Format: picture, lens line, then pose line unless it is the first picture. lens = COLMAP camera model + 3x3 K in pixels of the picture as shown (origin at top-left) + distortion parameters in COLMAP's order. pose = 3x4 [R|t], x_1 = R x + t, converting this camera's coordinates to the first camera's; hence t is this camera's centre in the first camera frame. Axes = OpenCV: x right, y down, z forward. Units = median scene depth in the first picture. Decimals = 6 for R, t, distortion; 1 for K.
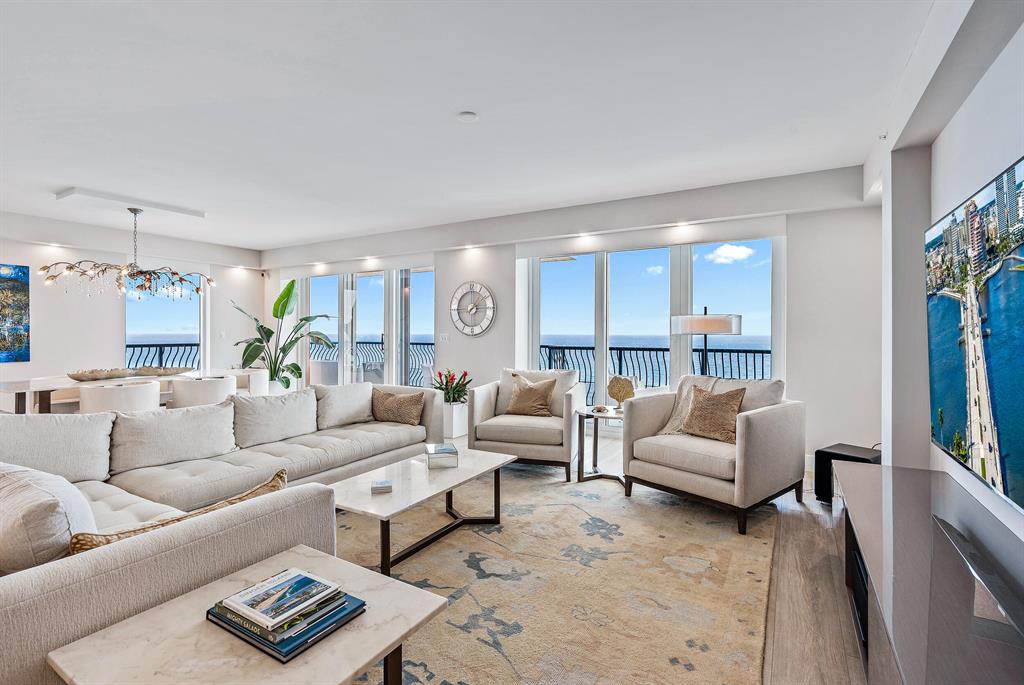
lens RADIAL K [[469.2, 0, 512.0], [0, 469.2, 342.5], [0, 0, 1]] dist [-0.000218, 0.000340]
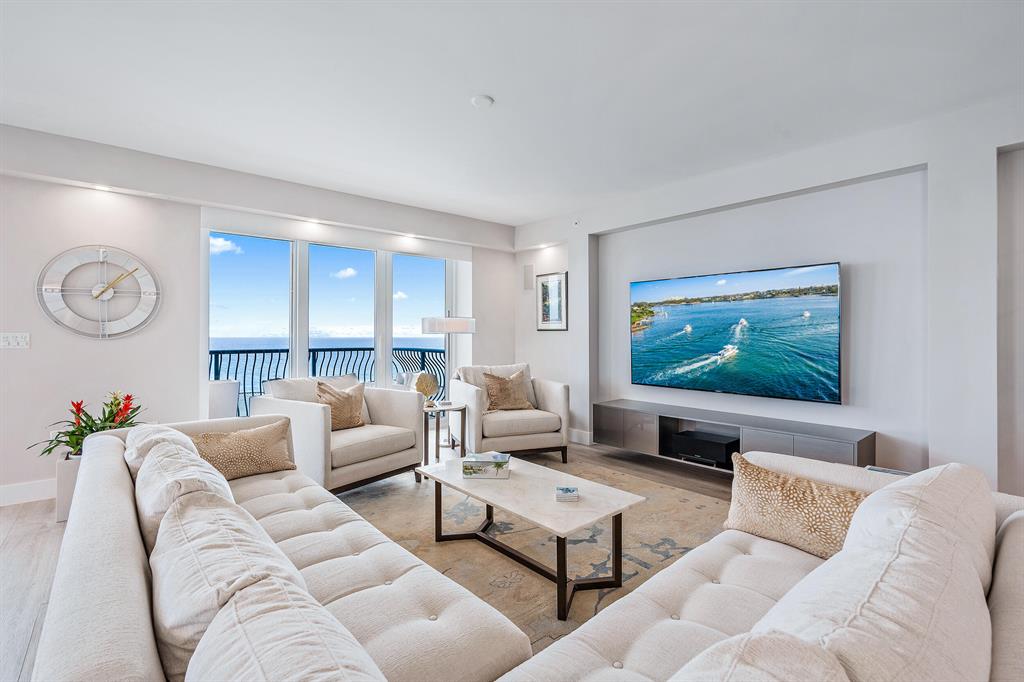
lens RADIAL K [[463.2, 0, 508.9], [0, 463.2, 337.4], [0, 0, 1]] dist [-0.001243, 0.000101]
pose [[0.328779, -0.005050, 0.944393, -0.506974], [0.022633, 0.999741, -0.002533, -0.000099], [-0.944135, 0.022207, 0.328808, 0.344542]]
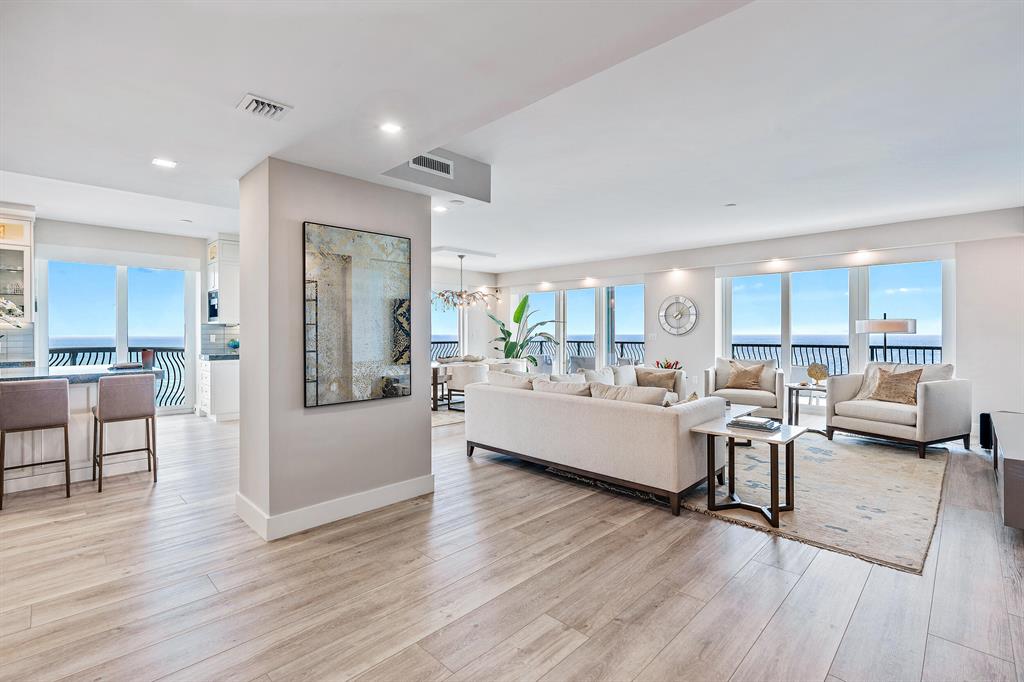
lens RADIAL K [[463.2, 0, 508.9], [0, 463.2, 337.4], [0, 0, 1]] dist [-0.001243, 0.000101]
pose [[0.970337, -0.000515, -0.241757, -0.251696], [-0.002699, 0.999912, -0.012961, 0.011505], [0.241743, 0.013229, 0.970250, -0.444784]]
